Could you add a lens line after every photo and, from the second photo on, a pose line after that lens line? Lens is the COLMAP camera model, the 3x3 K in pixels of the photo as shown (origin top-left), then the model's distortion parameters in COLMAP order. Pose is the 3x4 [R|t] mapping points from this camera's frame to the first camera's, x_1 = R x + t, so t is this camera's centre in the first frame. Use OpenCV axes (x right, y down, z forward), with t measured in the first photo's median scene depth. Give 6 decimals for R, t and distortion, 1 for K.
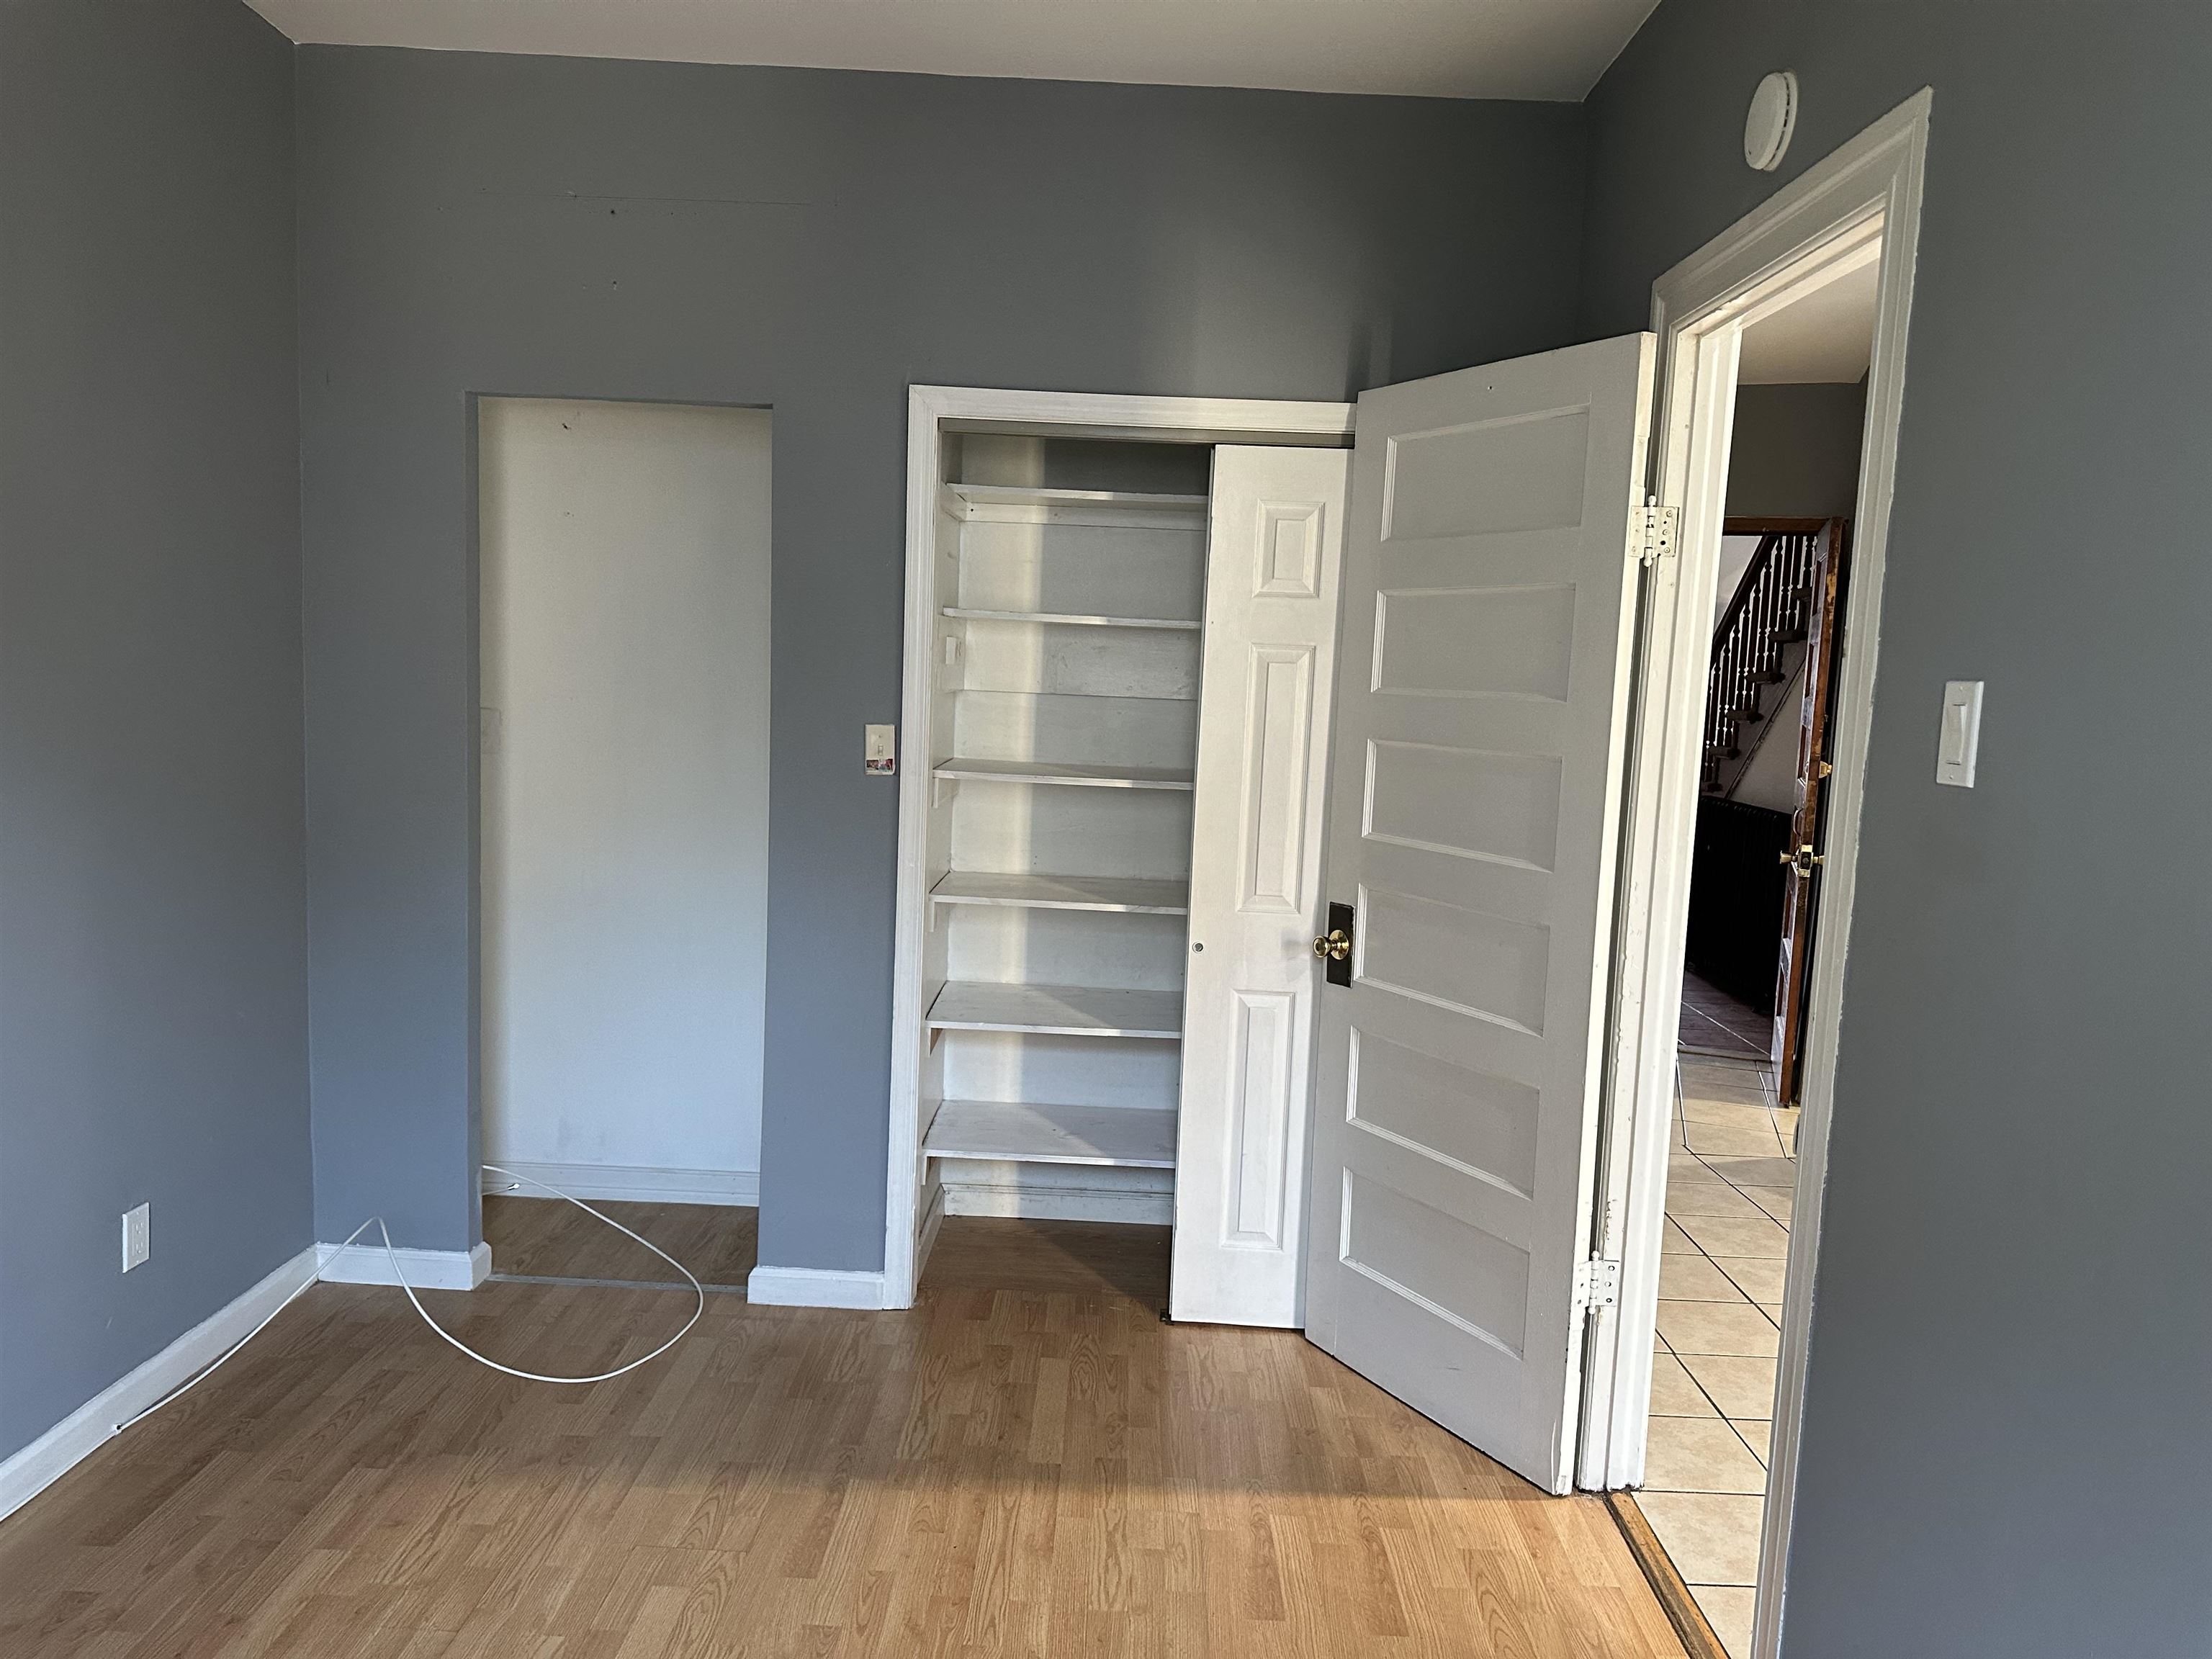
lens RADIAL K [[1516.8, 0, 1106.0], [0, 1516.8, 829.5], [0, 0, 1]] dist [0.001043, -0.001236]
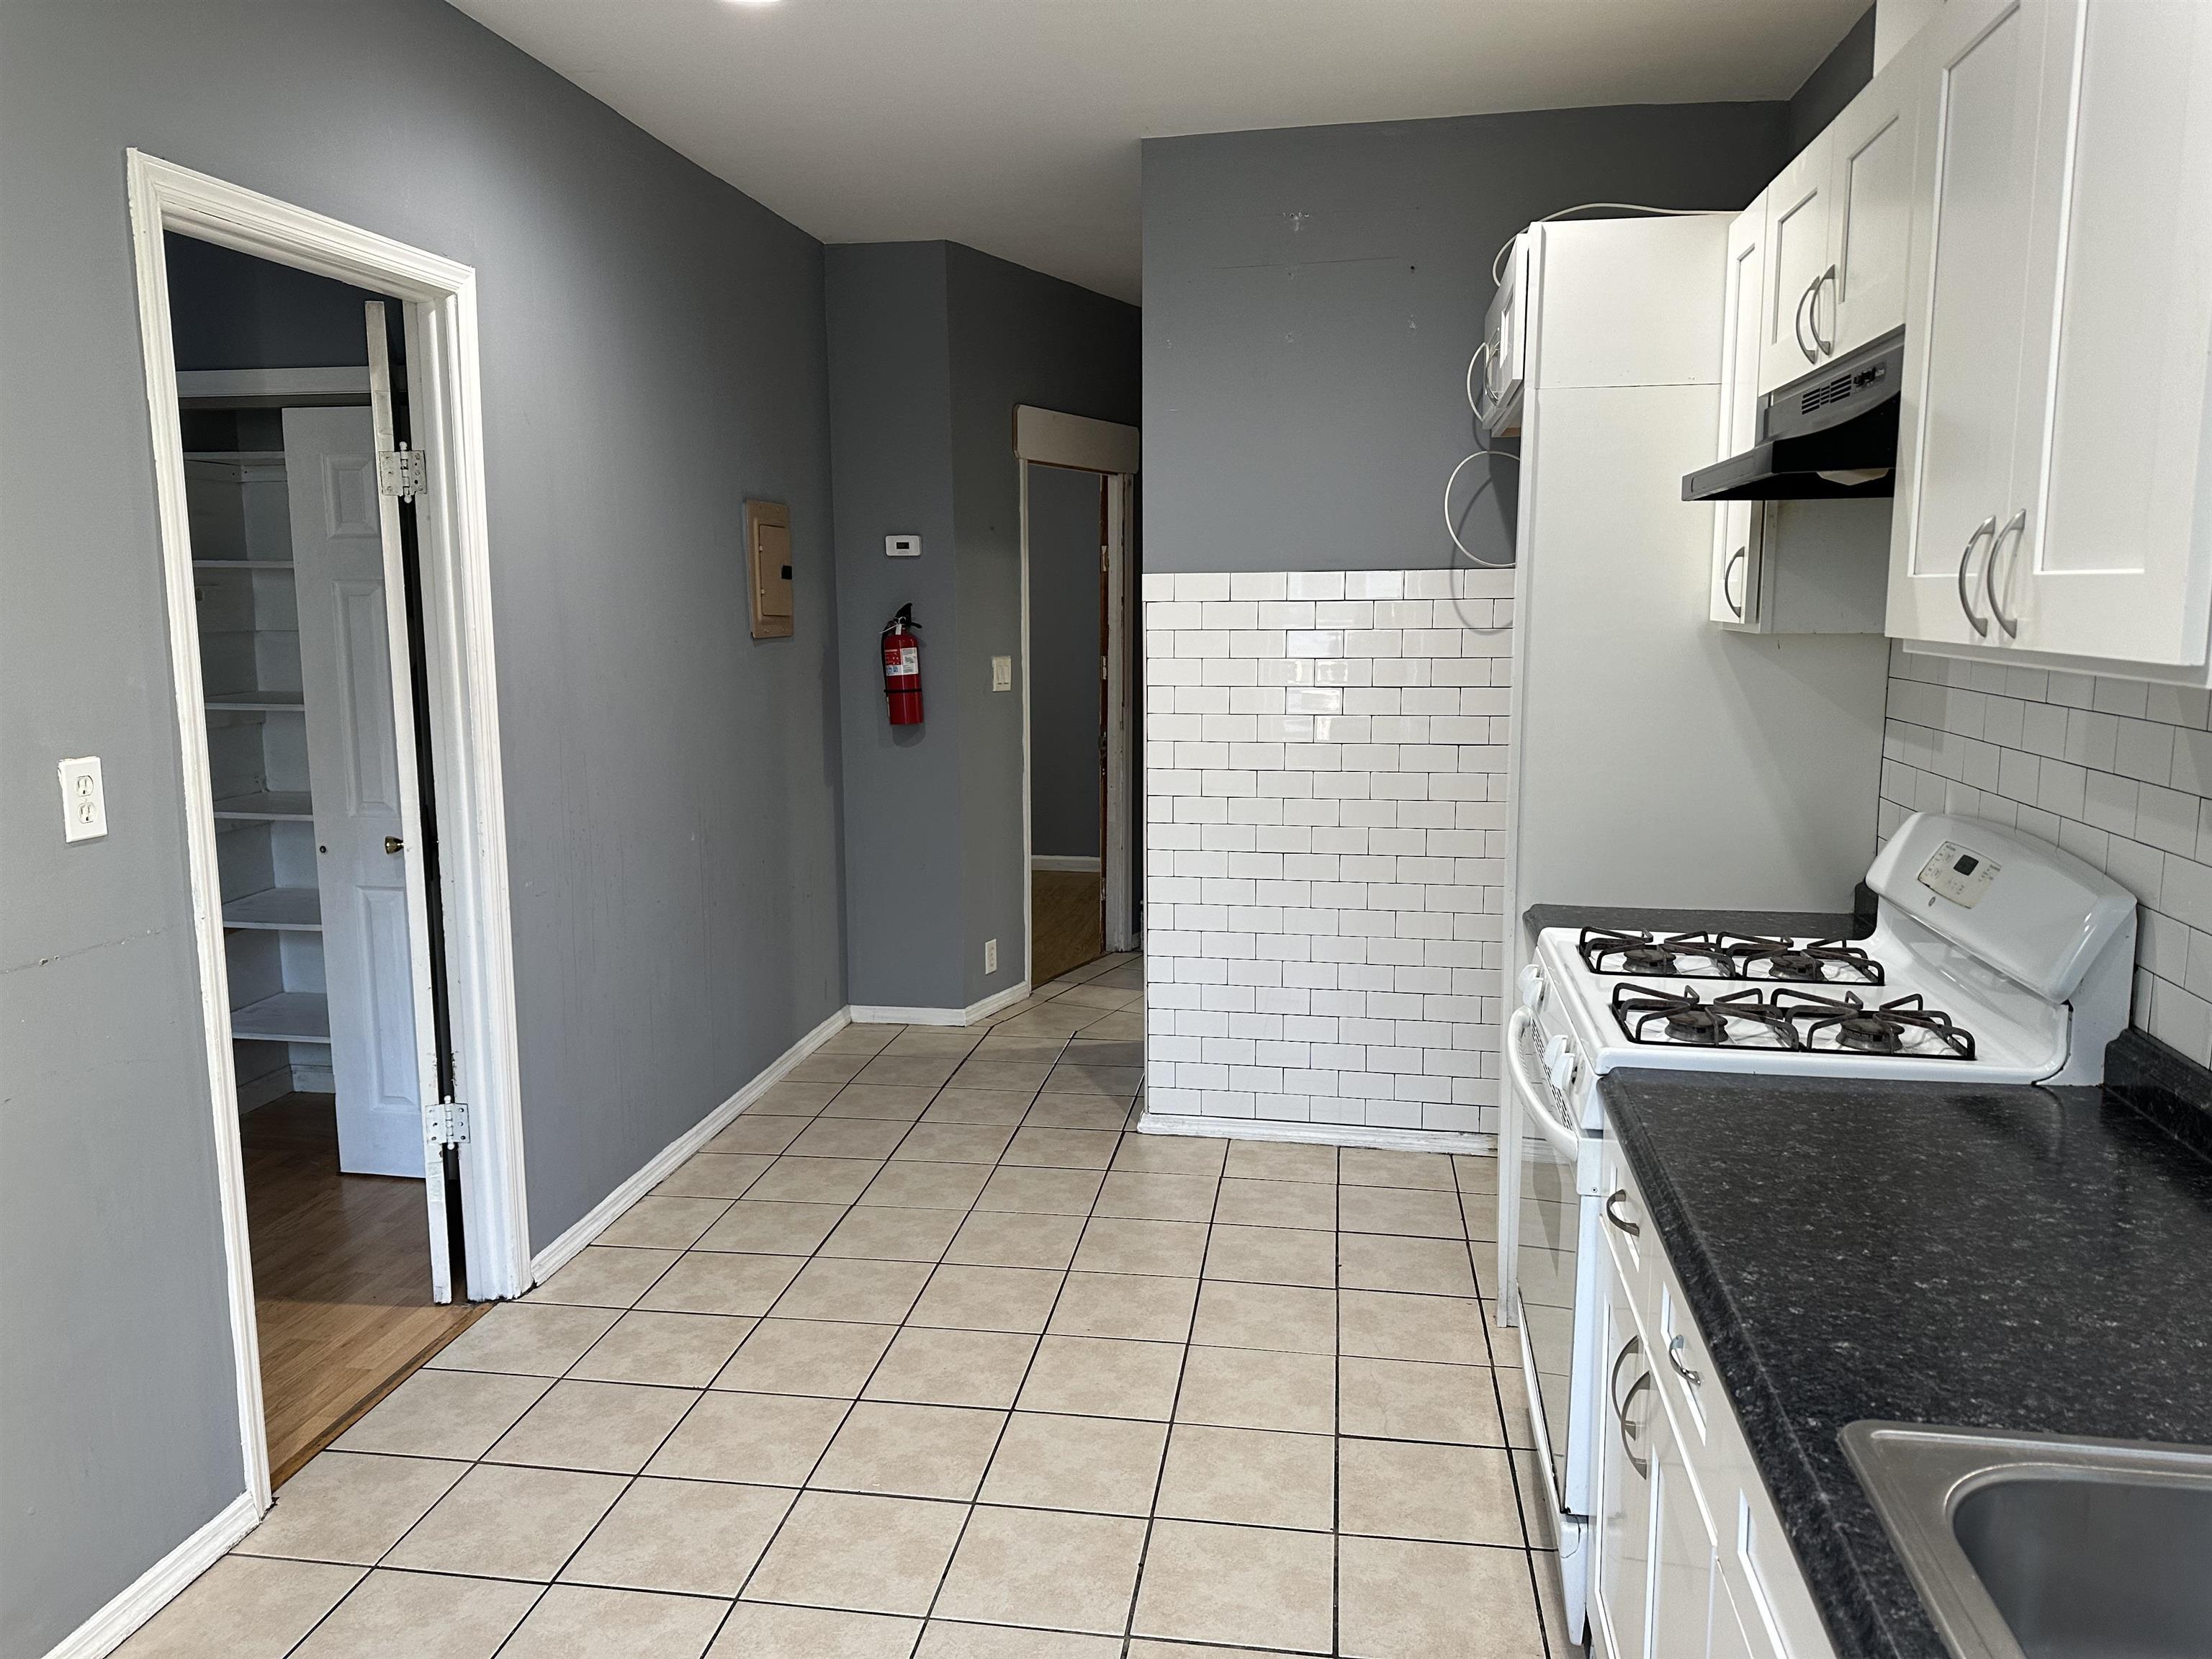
lens RADIAL K [[1536.9, 0, 1106.0], [0, 1536.9, 829.5], [0, 0, 1]] dist [-0.043644, 0.000784]
pose [[0.995280, -0.026361, -0.093399, 0.767720], [0.030721, 0.998489, 0.045554, 0.029389], [0.092057, -0.048208, 0.994586, -0.086316]]
